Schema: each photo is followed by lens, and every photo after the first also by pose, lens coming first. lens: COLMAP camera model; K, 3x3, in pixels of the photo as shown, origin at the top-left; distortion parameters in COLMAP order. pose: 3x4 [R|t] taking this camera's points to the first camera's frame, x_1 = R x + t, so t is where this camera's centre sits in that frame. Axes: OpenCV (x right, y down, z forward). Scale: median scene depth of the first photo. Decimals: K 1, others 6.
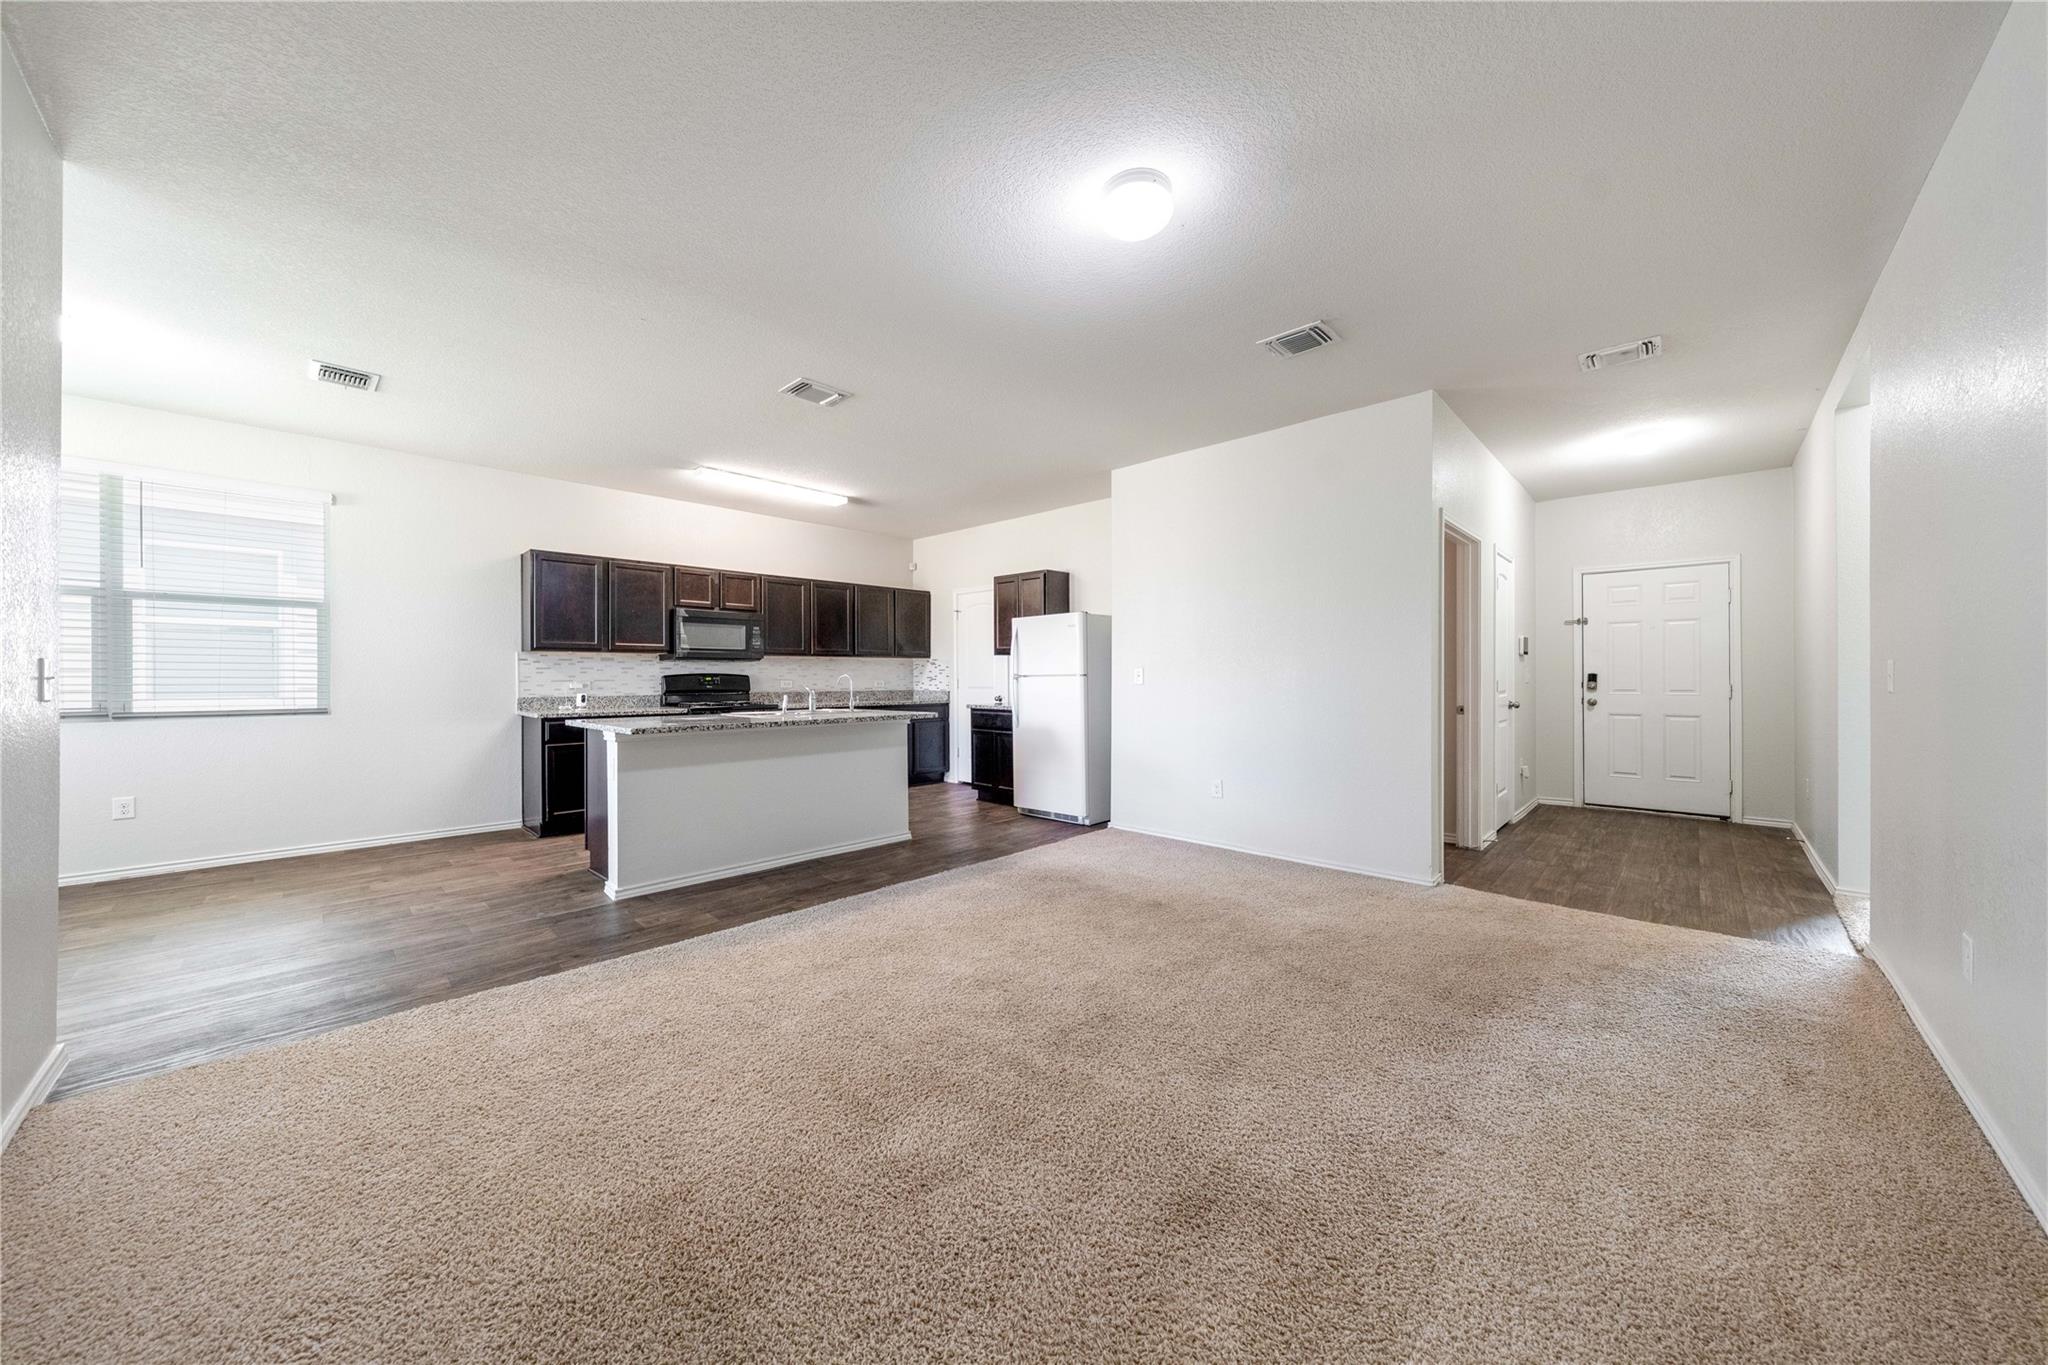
lens RADIAL K [[717.4, 0, 1112.6], [0, 717.4, 674.8], [0, 0, 1]] dist [-0.001202, -0.000146]
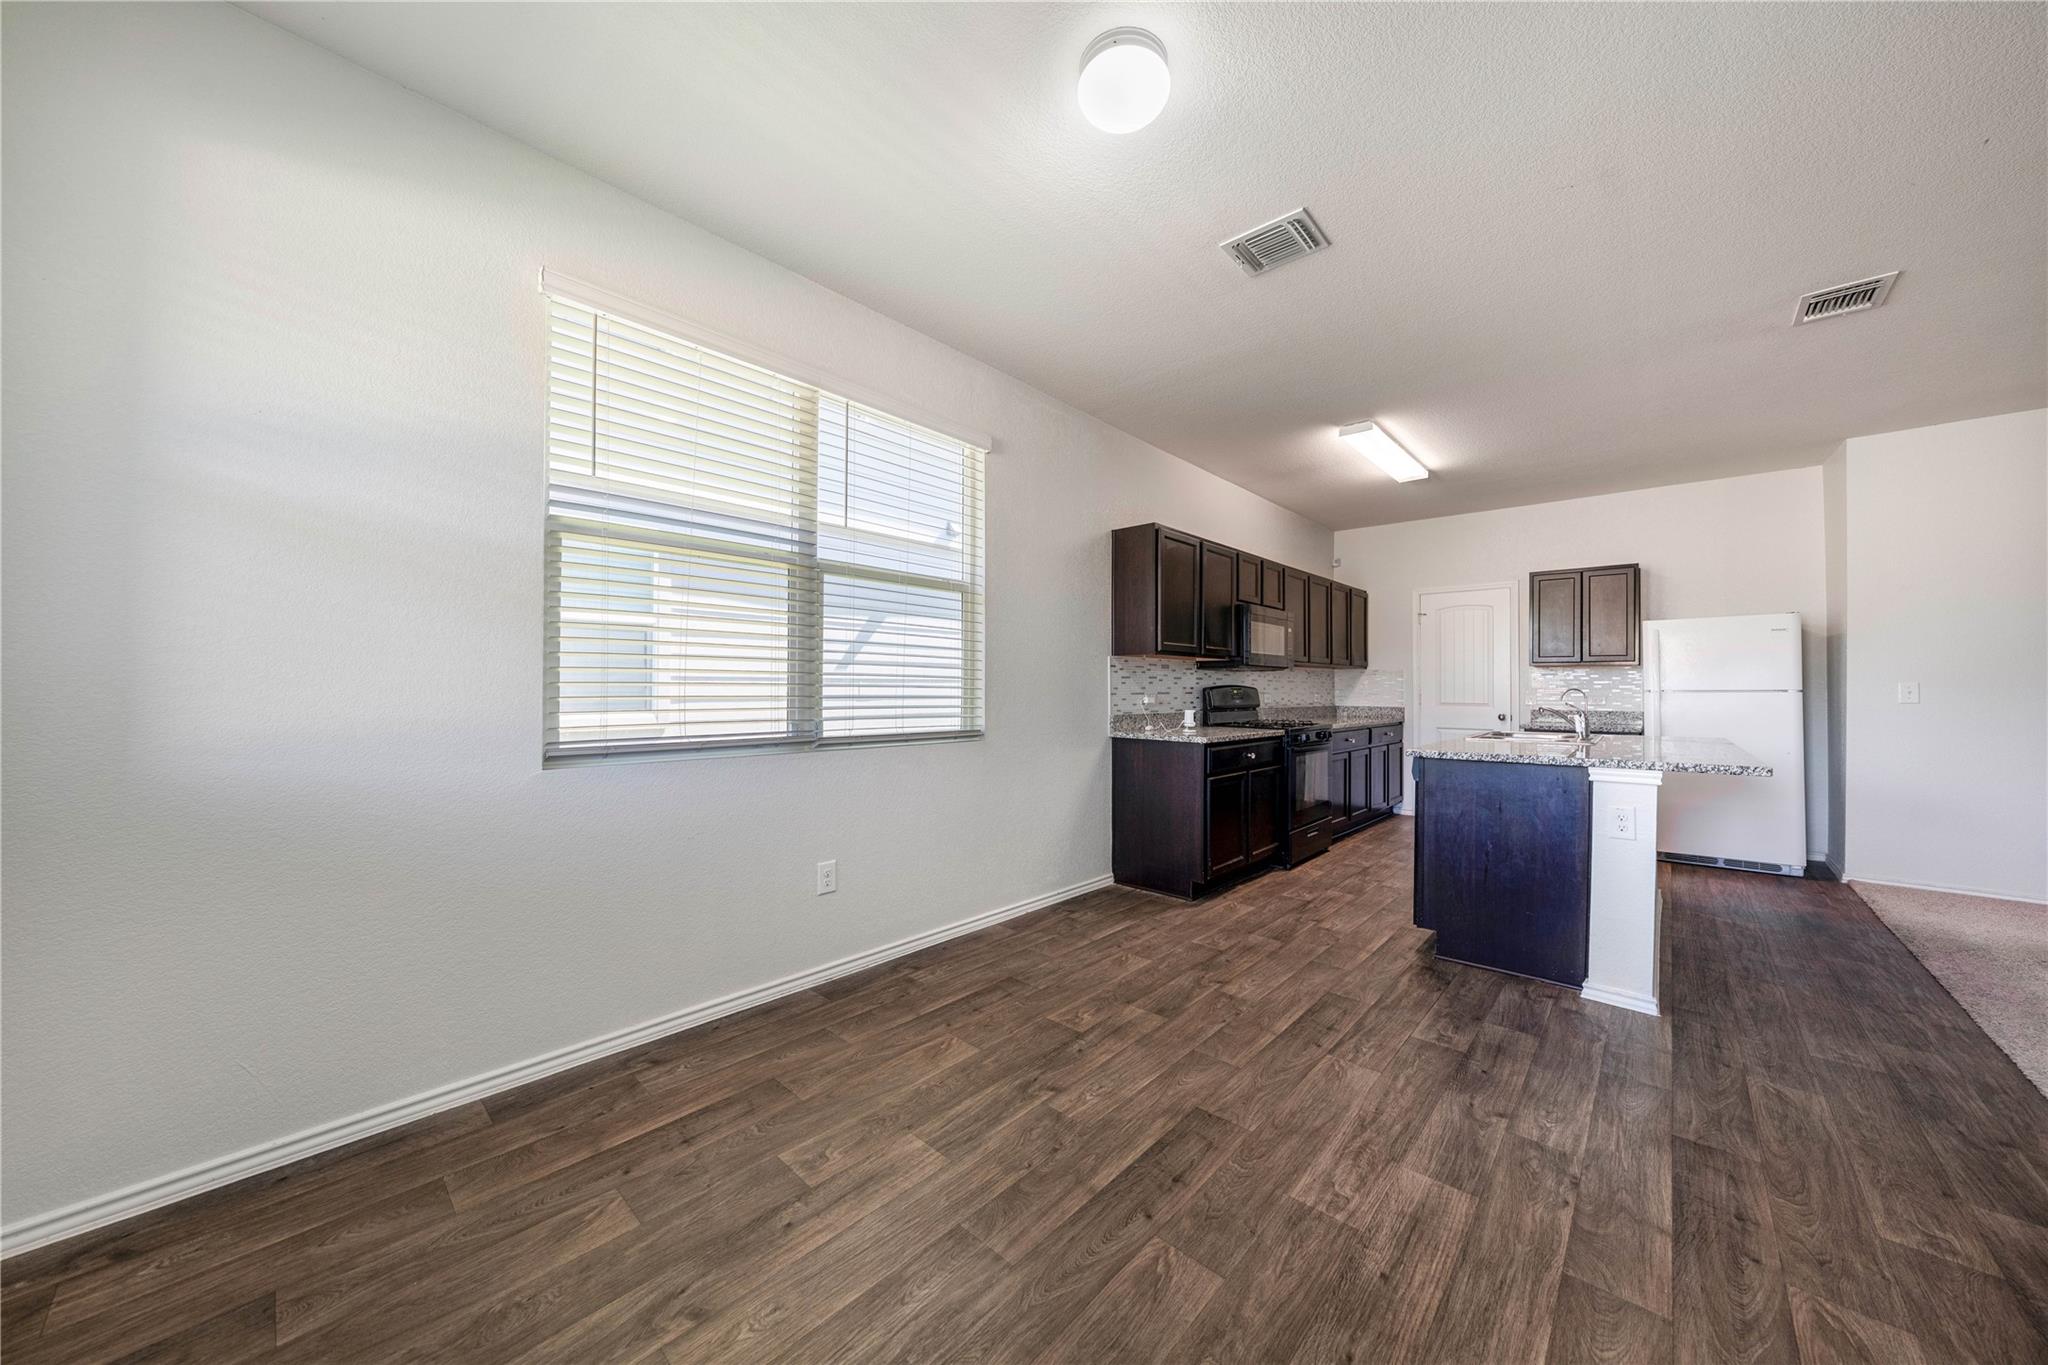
lens RADIAL K [[714.7, 0, 1119.6], [0, 714.7, 682.5], [0, 0, 1]] dist [0.018027, 0.000049]
pose [[0.998475, 0.006904, 0.054764, -0.929065], [-0.006528, 0.999954, -0.007055, 0.002222], [-0.054810, 0.006687, 0.998474, 0.244307]]
